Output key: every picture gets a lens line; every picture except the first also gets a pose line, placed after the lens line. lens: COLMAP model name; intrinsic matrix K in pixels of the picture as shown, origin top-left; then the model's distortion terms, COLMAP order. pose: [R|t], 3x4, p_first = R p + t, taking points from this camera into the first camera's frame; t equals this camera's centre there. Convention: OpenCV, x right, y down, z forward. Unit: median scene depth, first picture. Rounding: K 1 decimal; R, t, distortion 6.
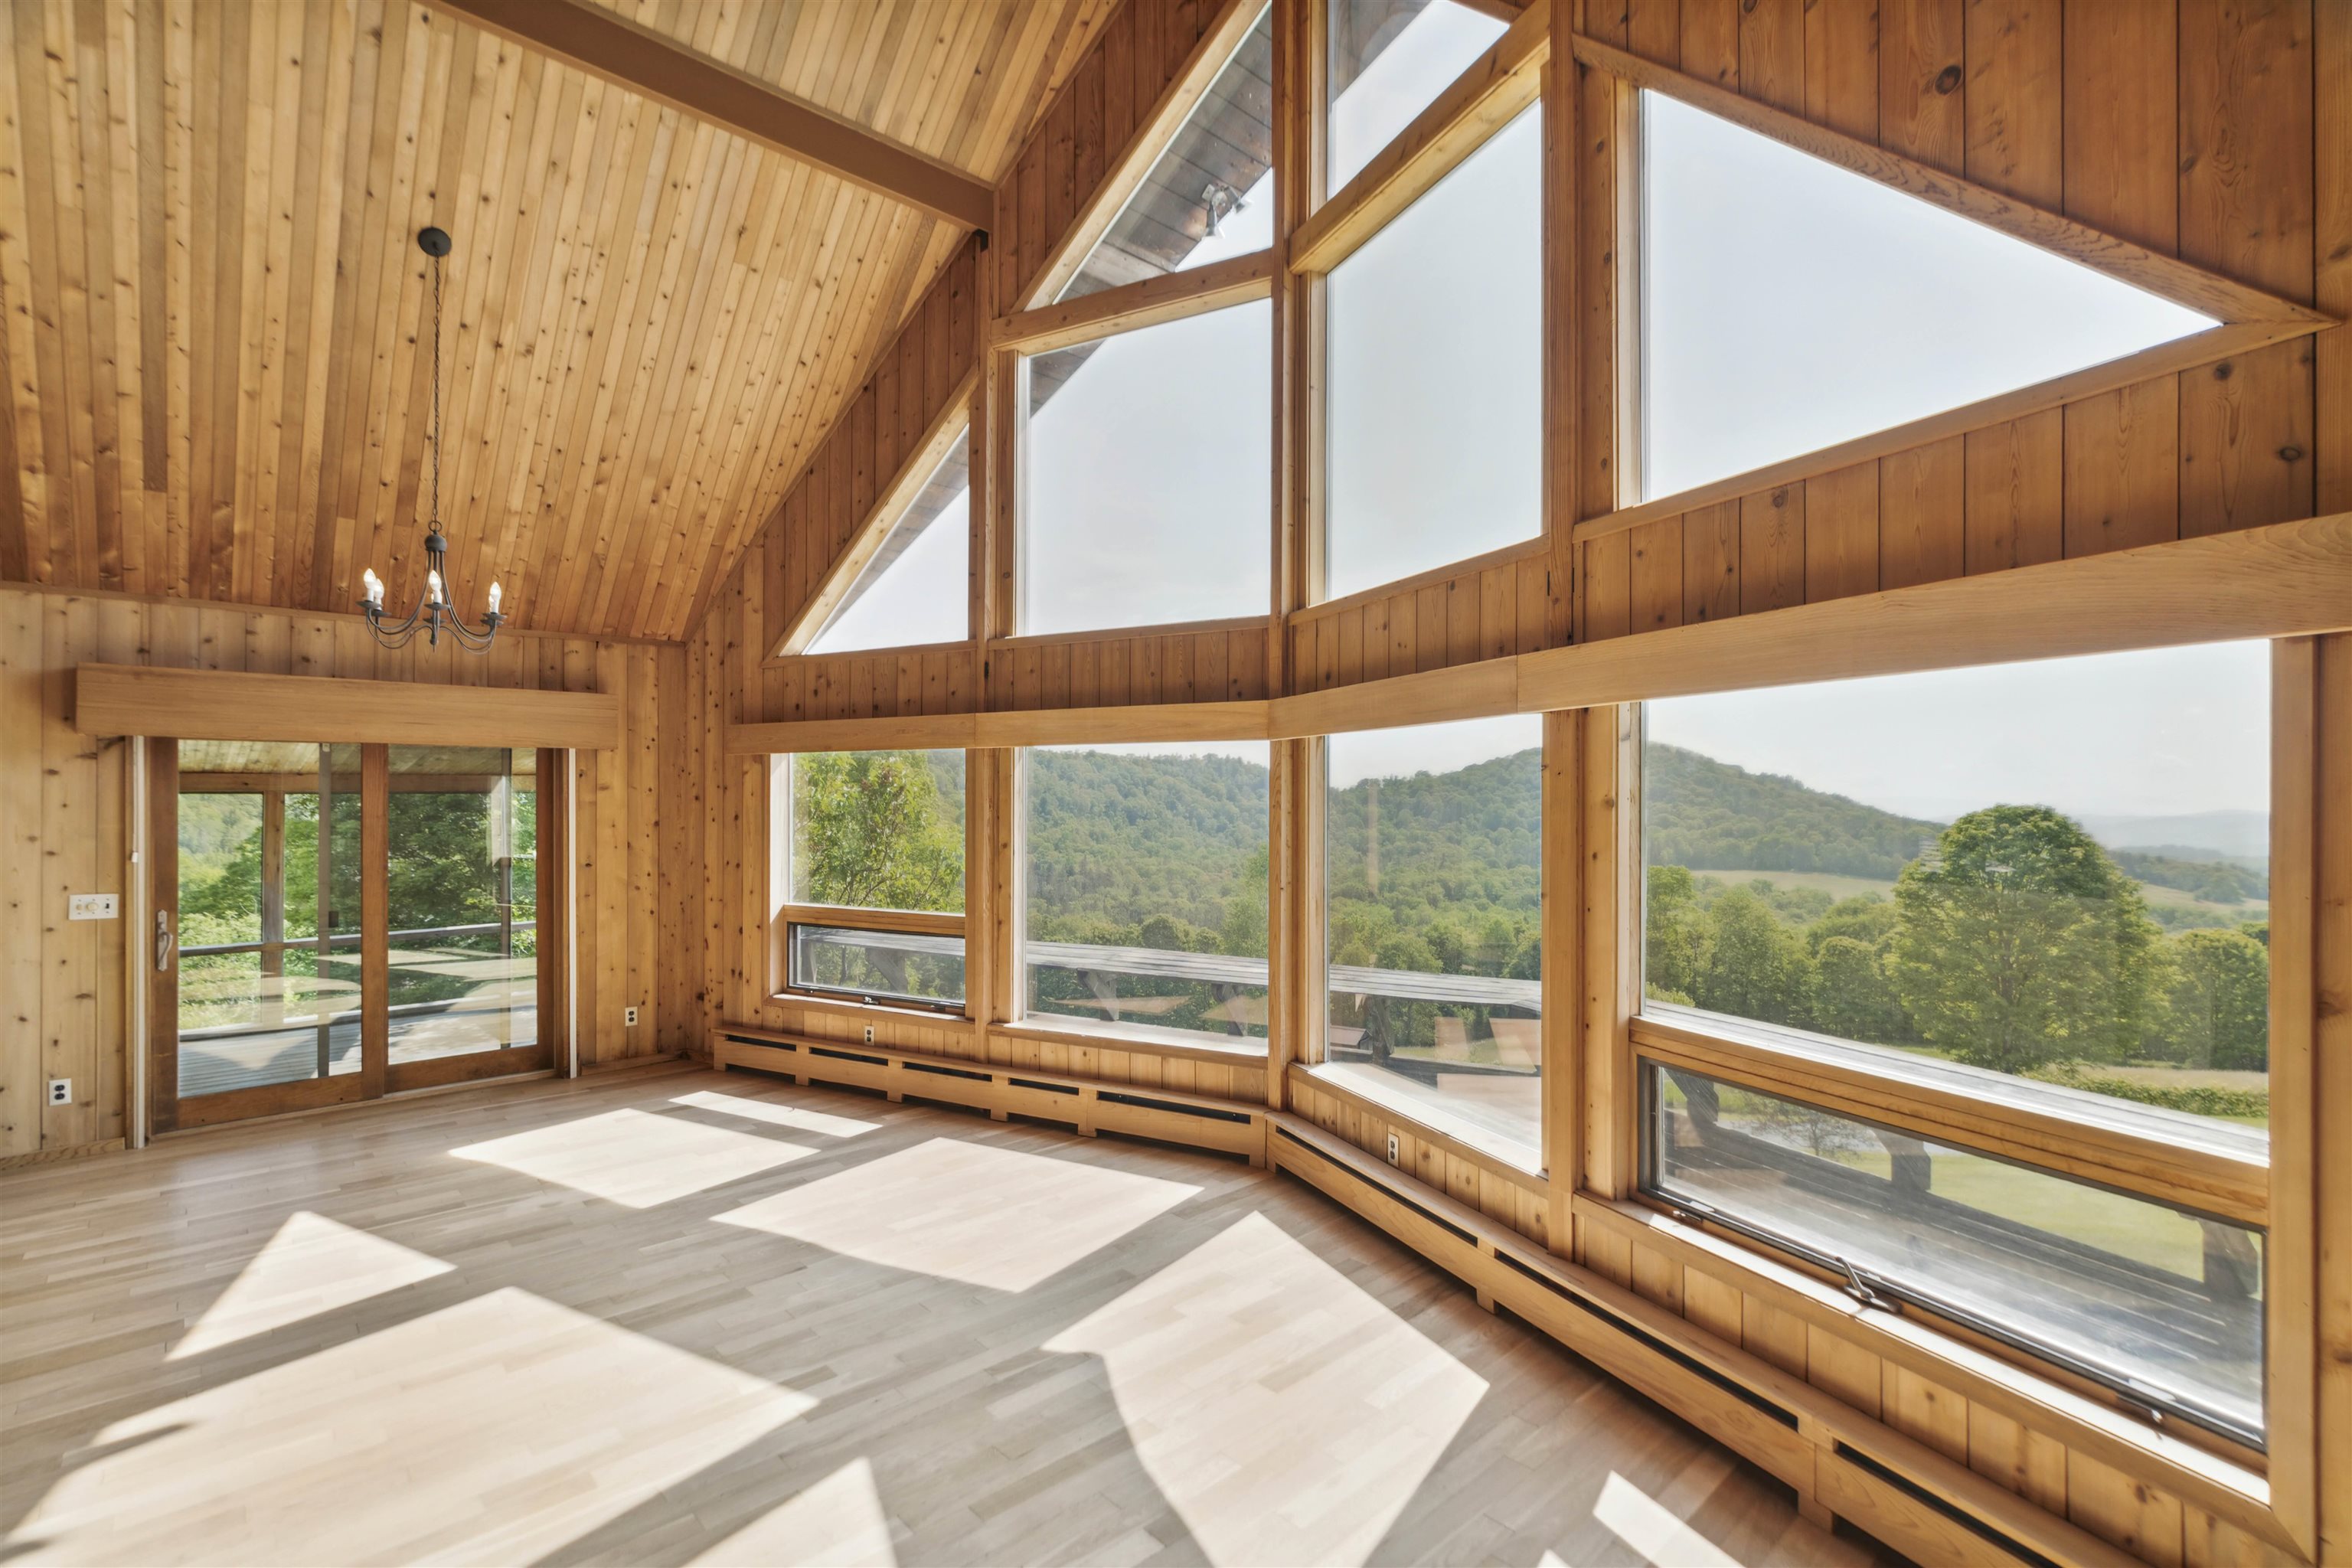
lens RADIAL K [[1070.8, 0, 1174.0], [0, 1070.8, 790.9], [0, 0, 1]] dist [0.022679, 0.001461]
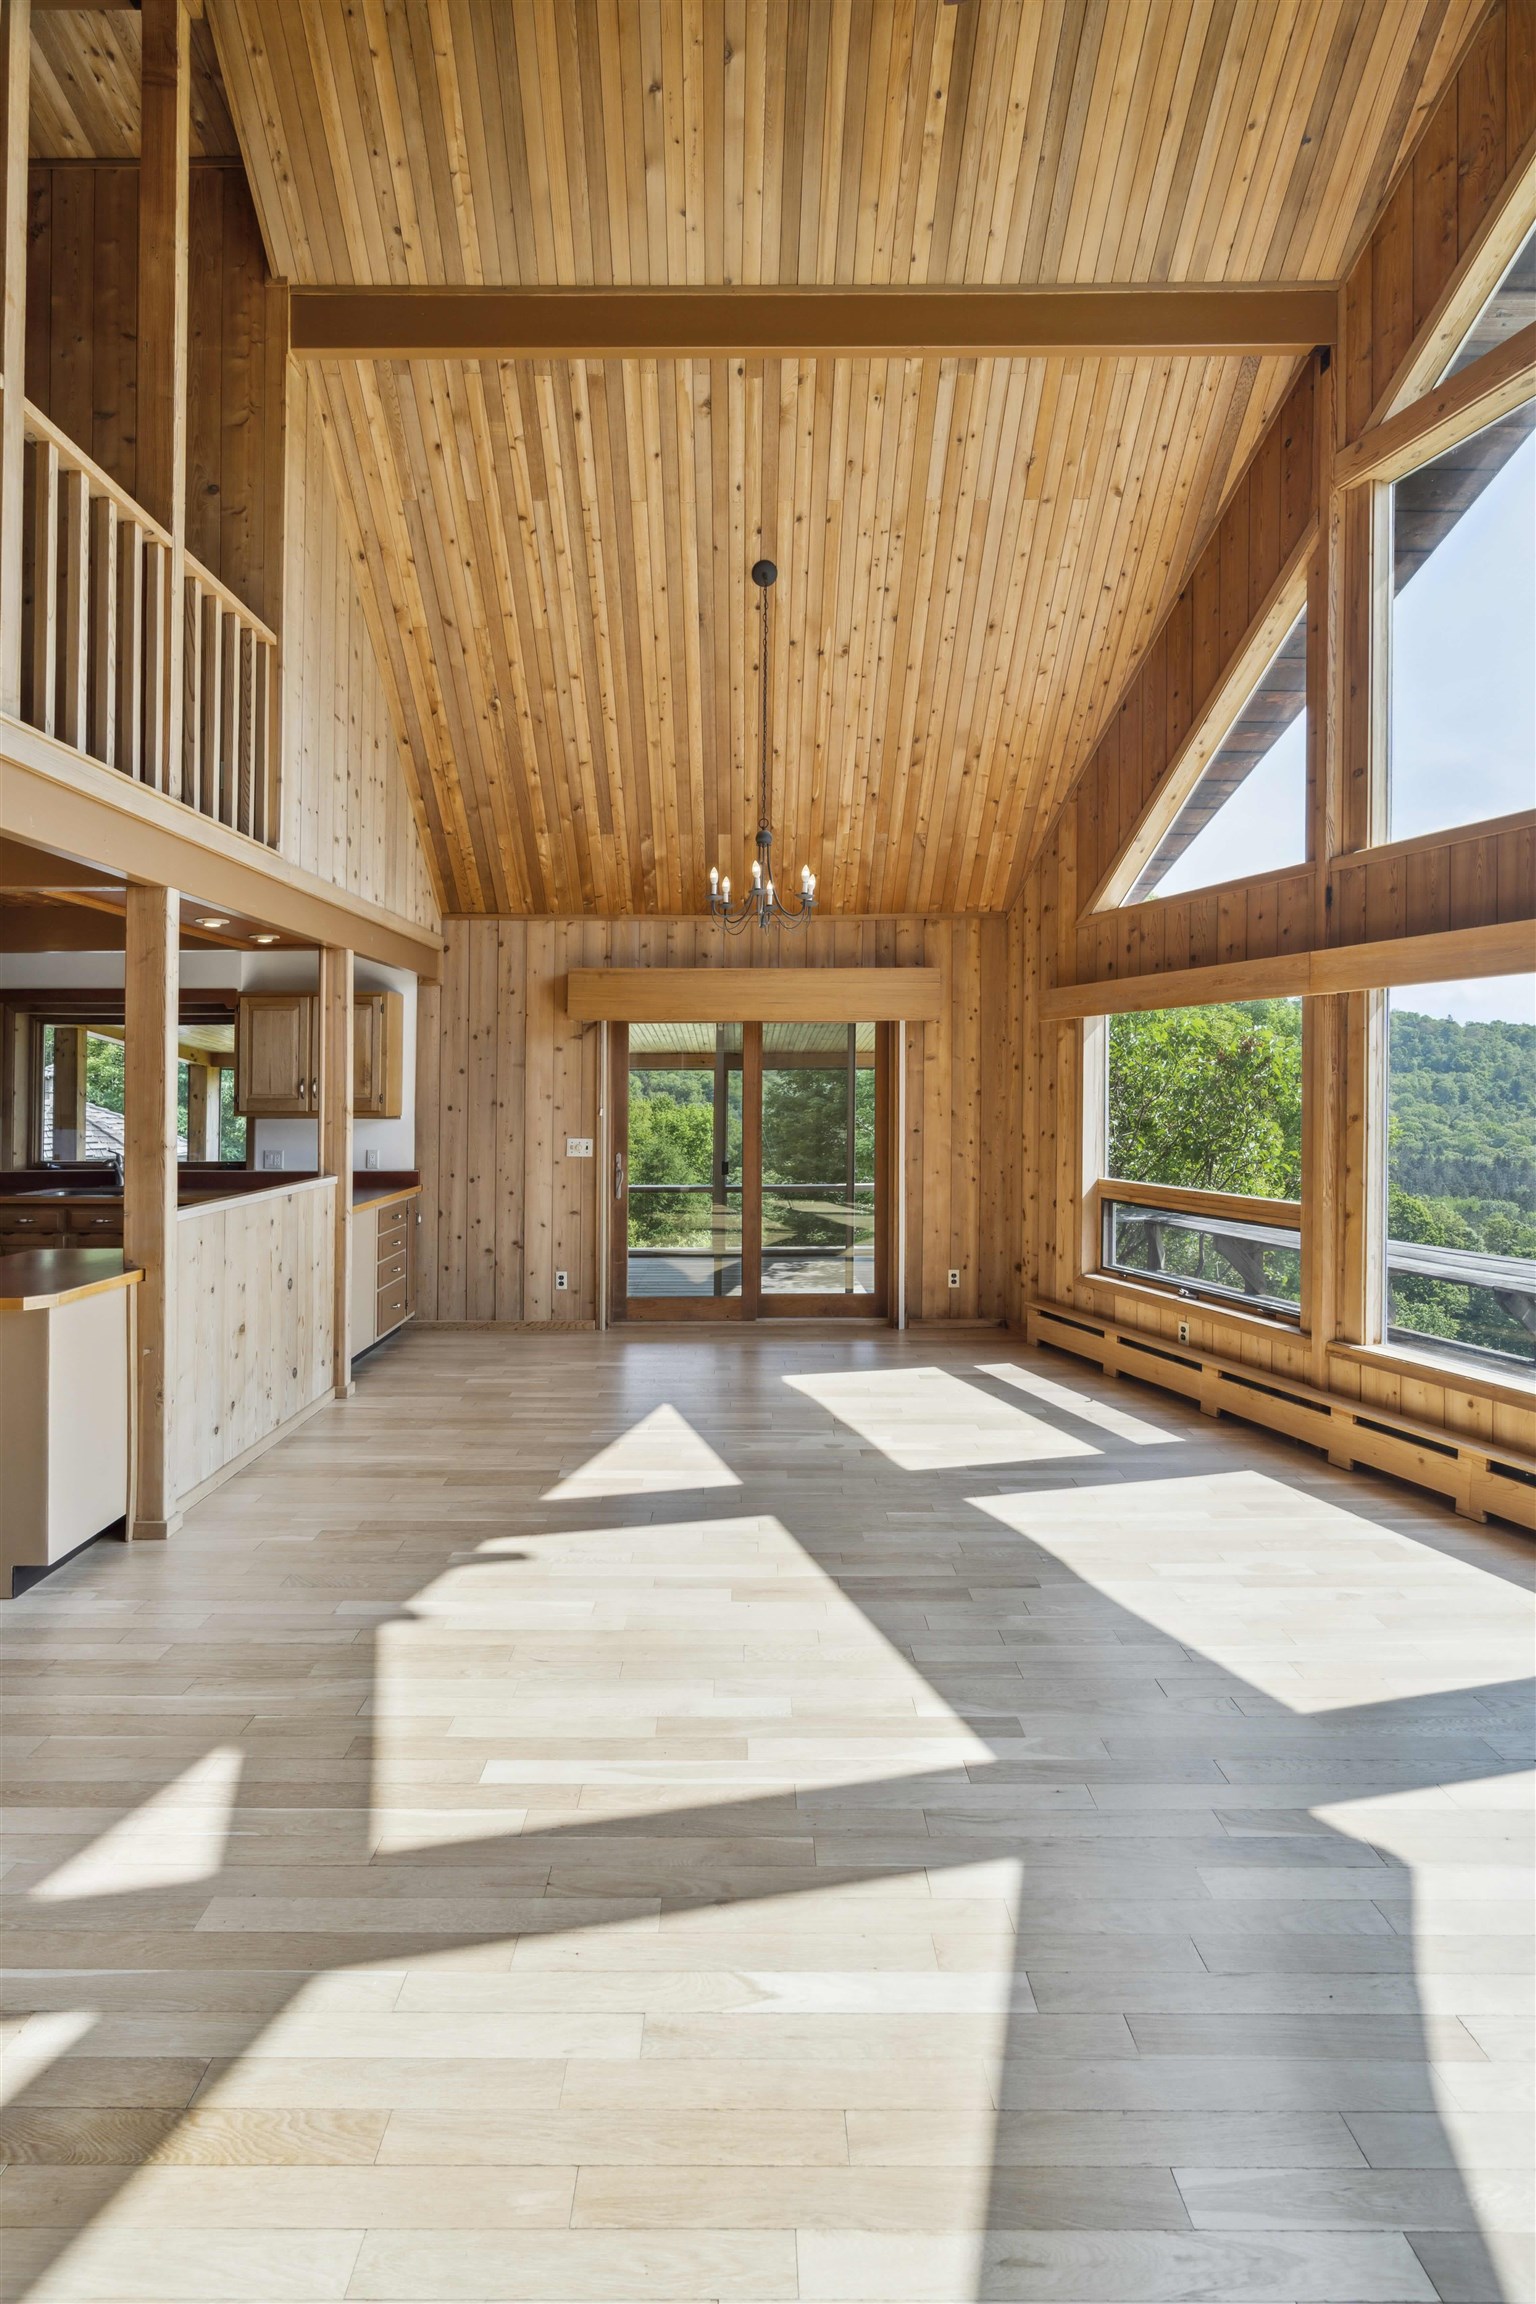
lens RADIAL K [[1035.9, 0, 784.0], [0, 1035.9, 1093.7], [0, 0, 1]] dist [-0.000355, 0.003694]
pose [[0.733304, -0.004811, -0.679884, 0.059101], [0.012602, 0.999899, 0.006516, 0.027566], [0.679785, -0.013346, 0.733290, 0.189825]]
